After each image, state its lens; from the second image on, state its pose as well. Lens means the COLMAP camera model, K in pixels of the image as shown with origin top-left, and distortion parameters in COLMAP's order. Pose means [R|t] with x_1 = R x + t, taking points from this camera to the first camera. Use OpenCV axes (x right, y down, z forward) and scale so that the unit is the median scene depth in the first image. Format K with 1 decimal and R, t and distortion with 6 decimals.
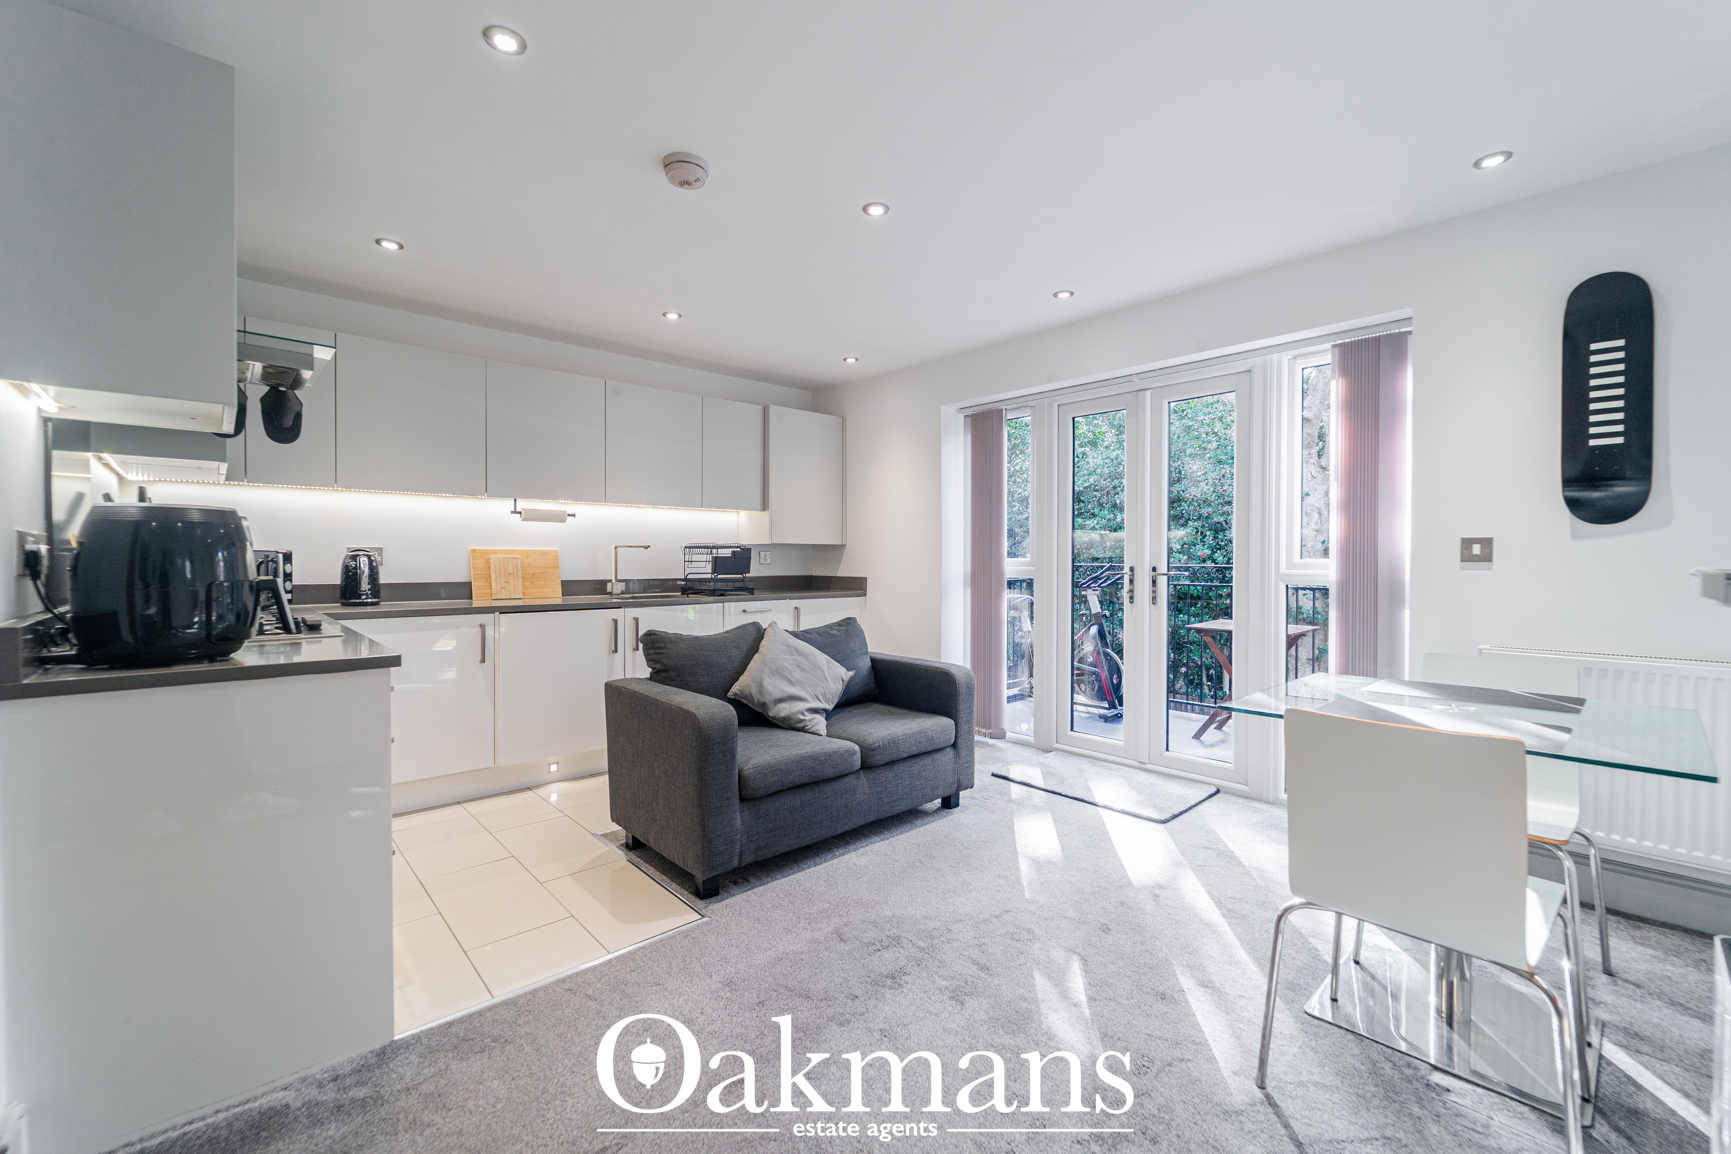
lens RADIAL K [[713.4, 0, 861.1], [0, 713.4, 567.1], [0, 0, 1]] dist [0.000161, 0.000183]
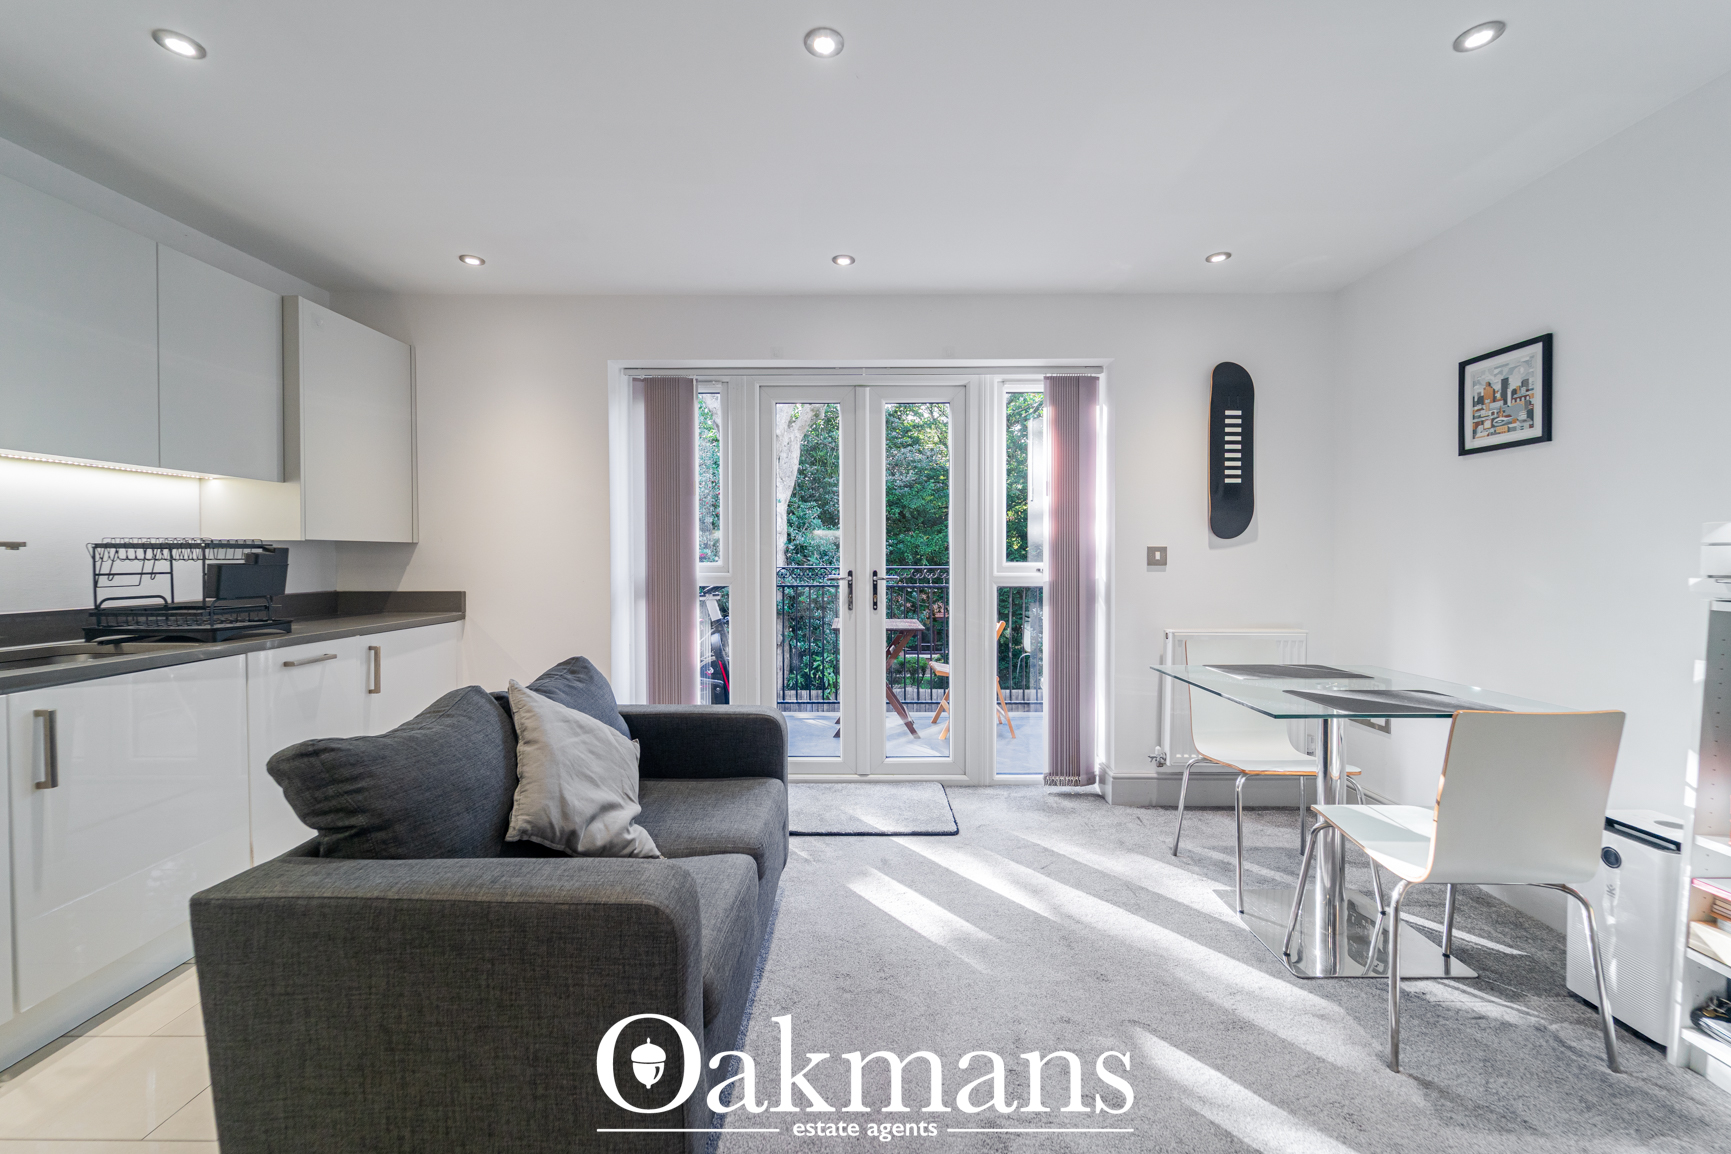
lens RADIAL K [[703.6, 0, 869.3], [0, 703.6, 566.8], [0, 0, 1]] dist [0.001631, -0.000258]
pose [[0.675460, -0.013884, 0.737266, -0.298641], [0.010345, 0.999903, 0.009352, -0.015056], [-0.737324, 0.001310, 0.675538, 0.358249]]
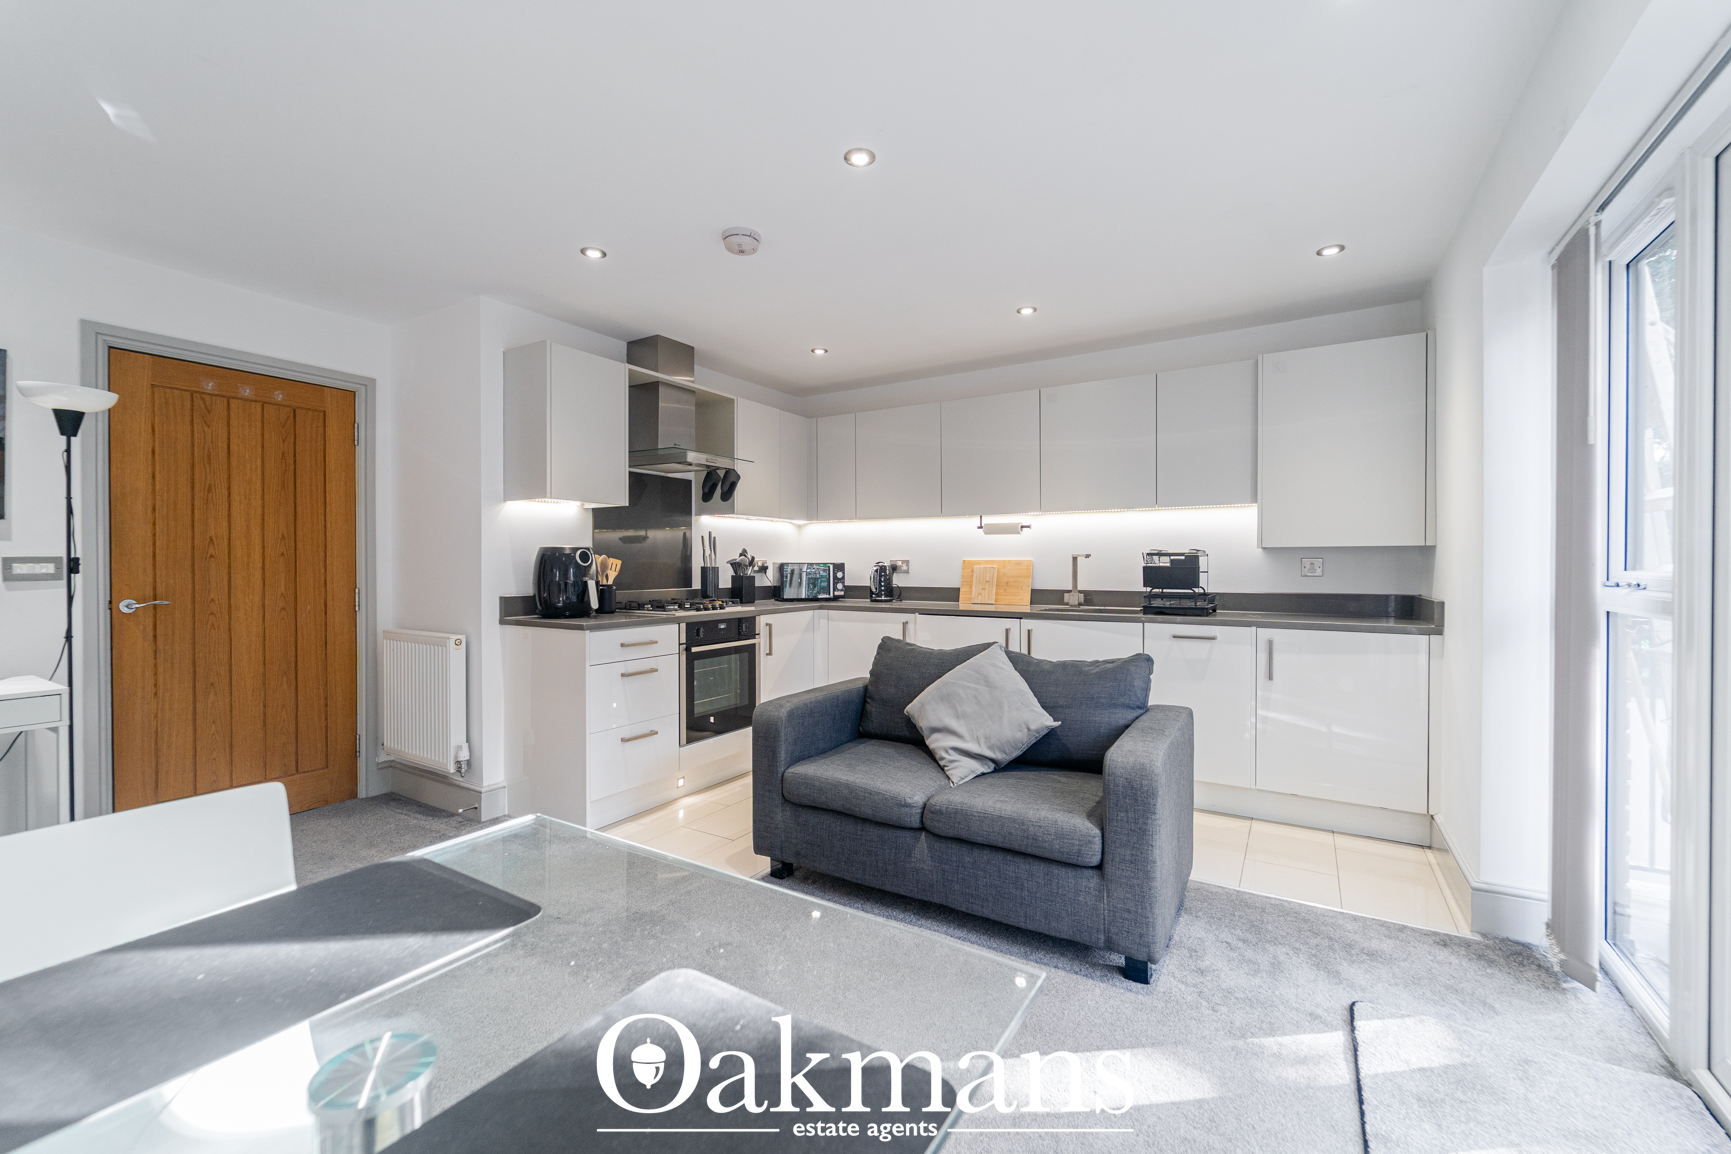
lens RADIAL K [[713.4, 0, 861.1], [0, 713.4, 567.1], [0, 0, 1]] dist [0.000161, 0.000183]
pose [[0.277158, 0.002498, -0.960821, 0.567786], [-0.009101, 0.999959, -0.000026, -0.012494], [0.960781, 0.008751, 0.277169, 0.523872]]
